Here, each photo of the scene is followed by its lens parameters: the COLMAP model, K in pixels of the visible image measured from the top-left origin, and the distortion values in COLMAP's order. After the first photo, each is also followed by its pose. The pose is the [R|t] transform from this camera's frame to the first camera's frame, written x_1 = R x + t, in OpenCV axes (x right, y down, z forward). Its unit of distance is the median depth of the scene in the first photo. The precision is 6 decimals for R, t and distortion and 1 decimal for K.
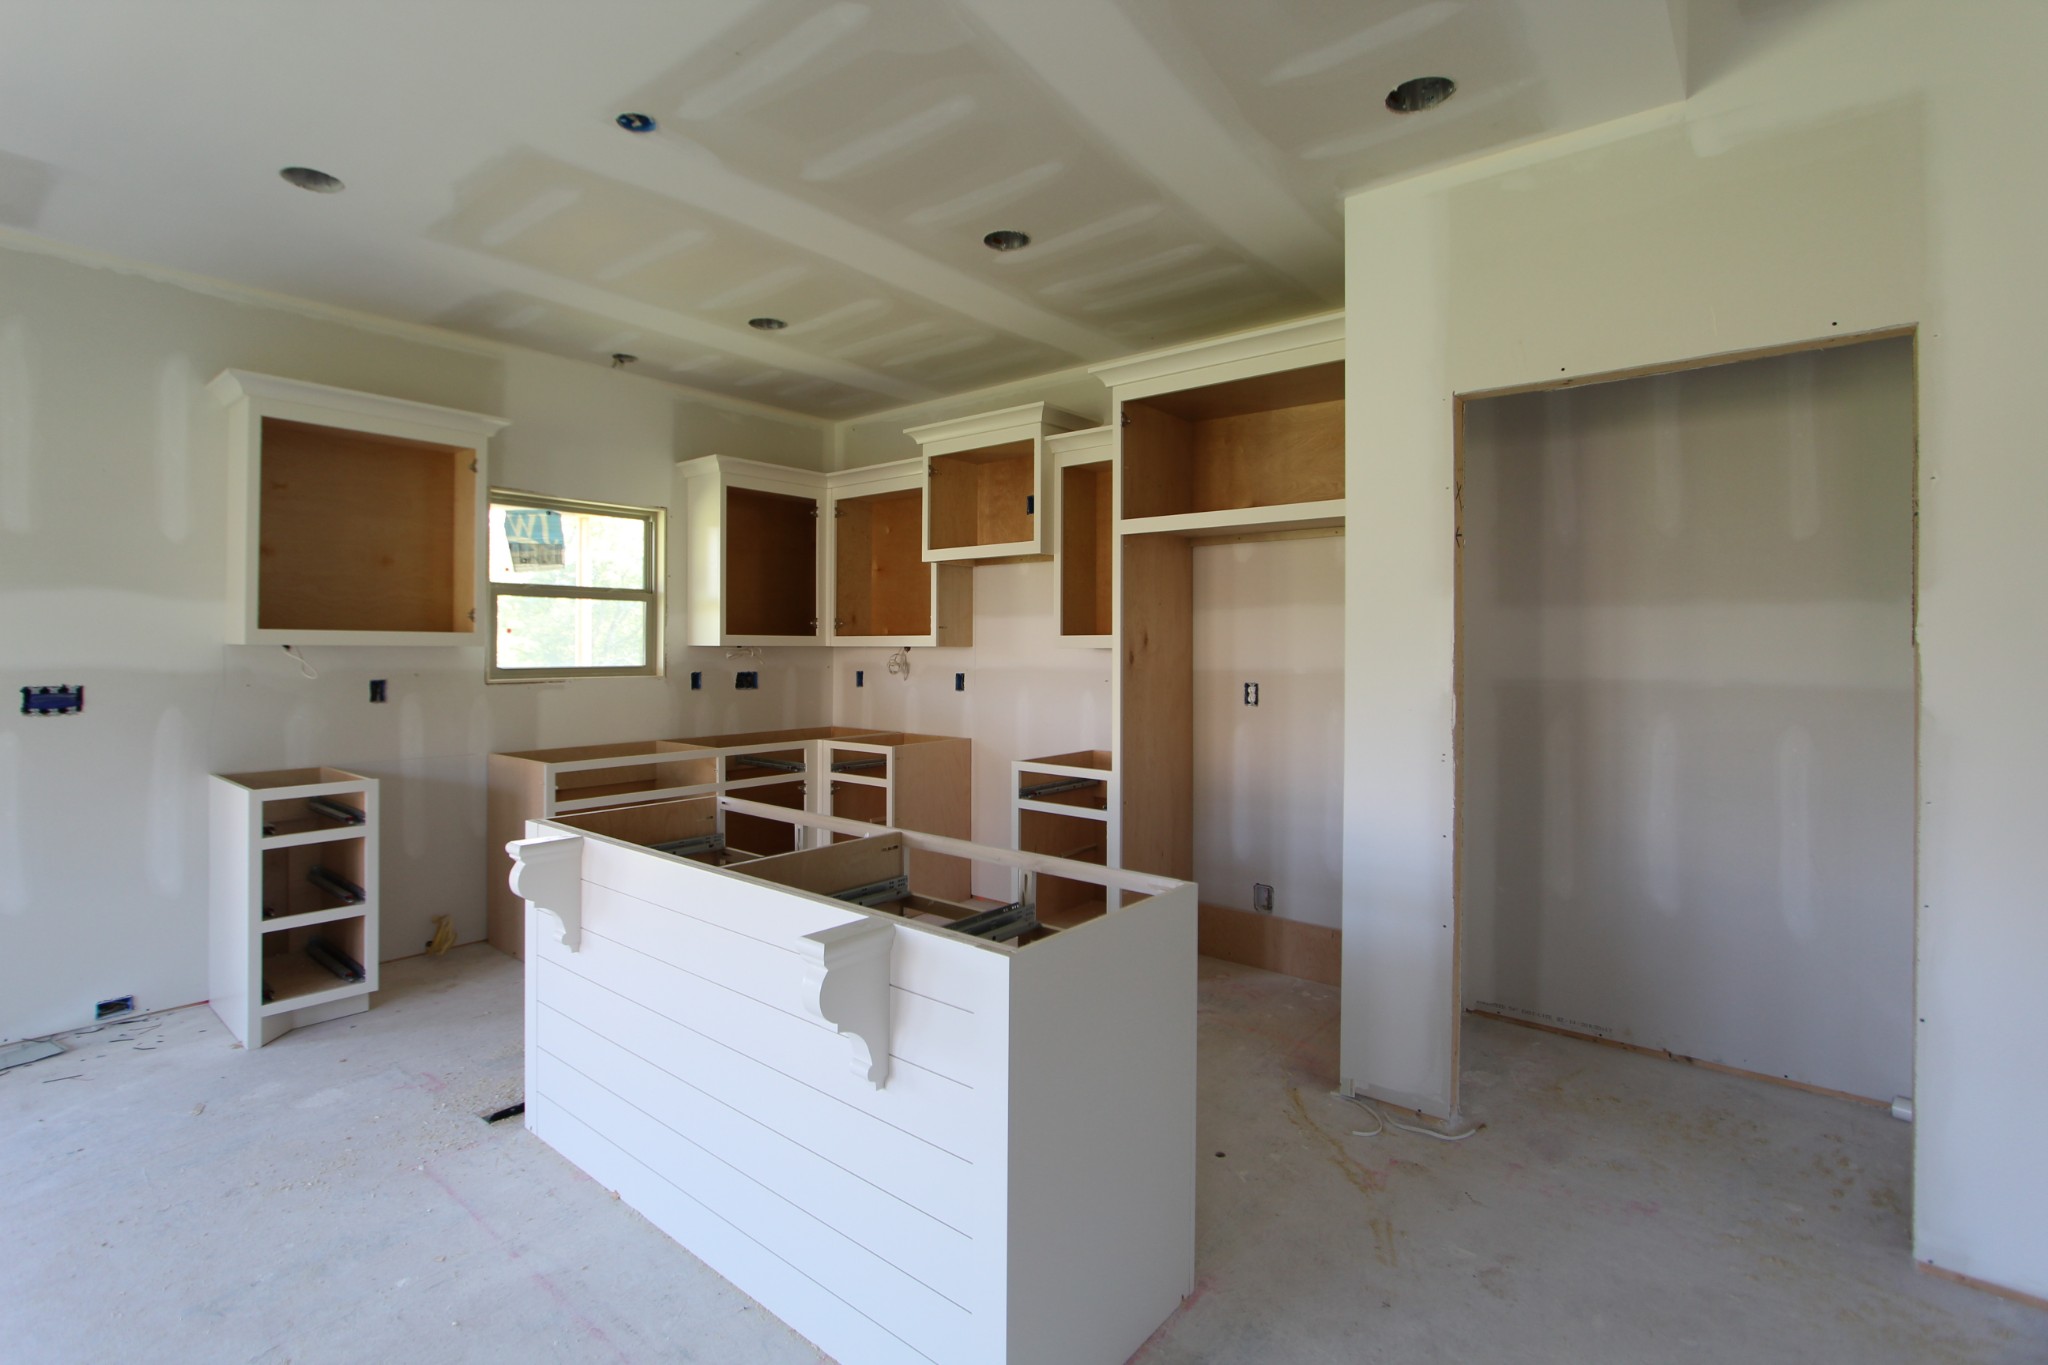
lens RADIAL K [[947.1, 0, 998.6], [0, 947.1, 644.1], [0, 0, 1]] dist [-0.016249, 0.002873]
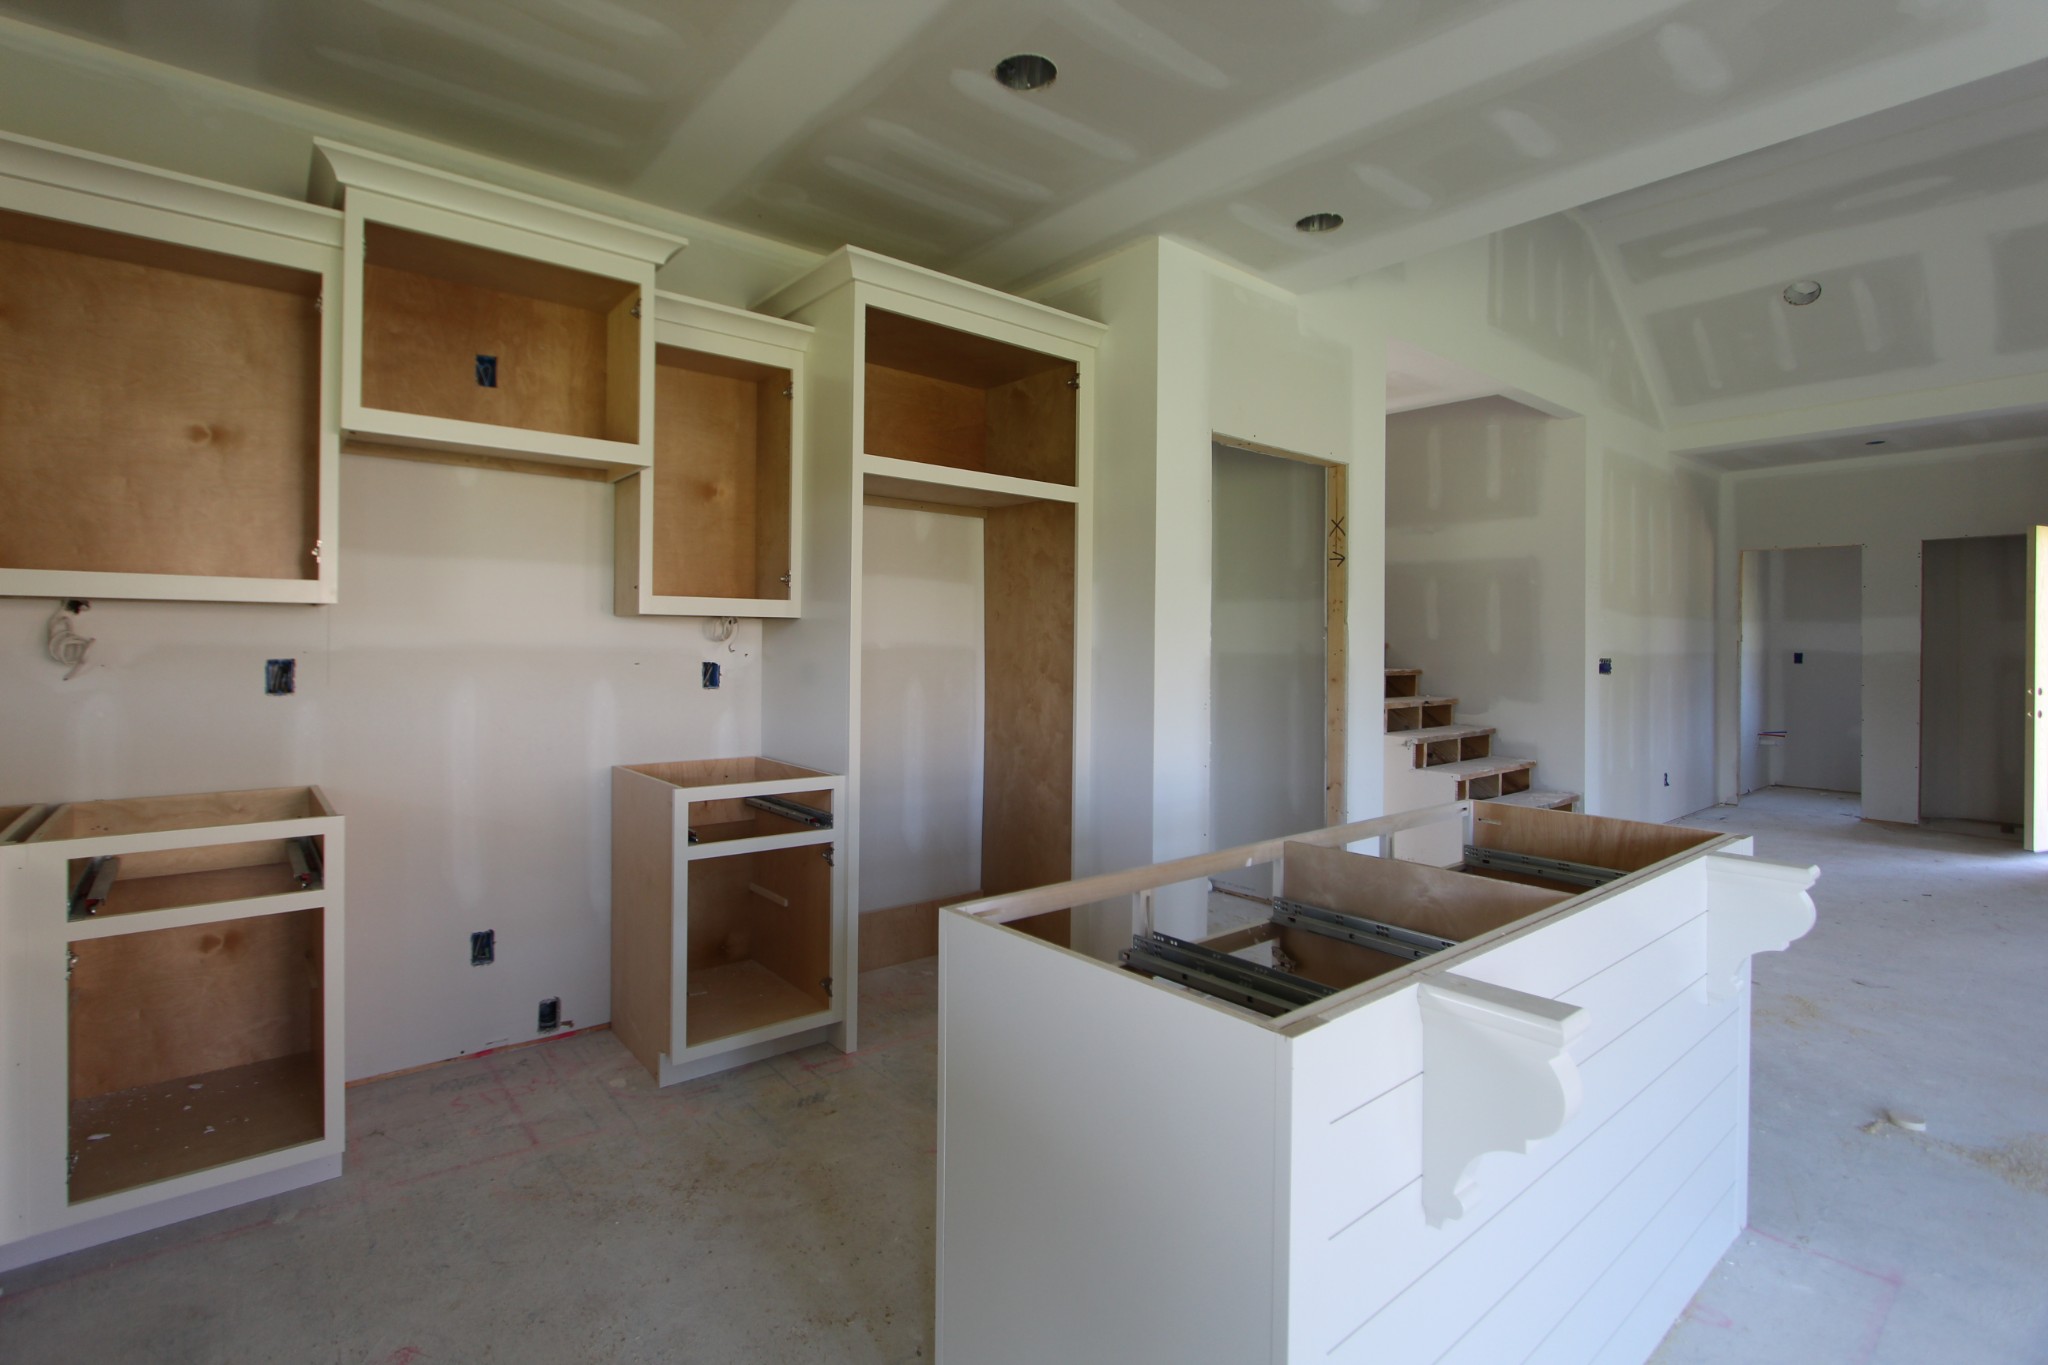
lens RADIAL K [[947.1, 0, 998.3], [0, 947.1, 644.0], [0, 0, 1]] dist [-0.016249, 0.002873]
pose [[0.189078, -0.000696, 0.981962, -0.624445], [-0.010237, 0.999944, 0.002680, 0.023879], [-0.981909, -0.010559, 0.189061, 0.739218]]
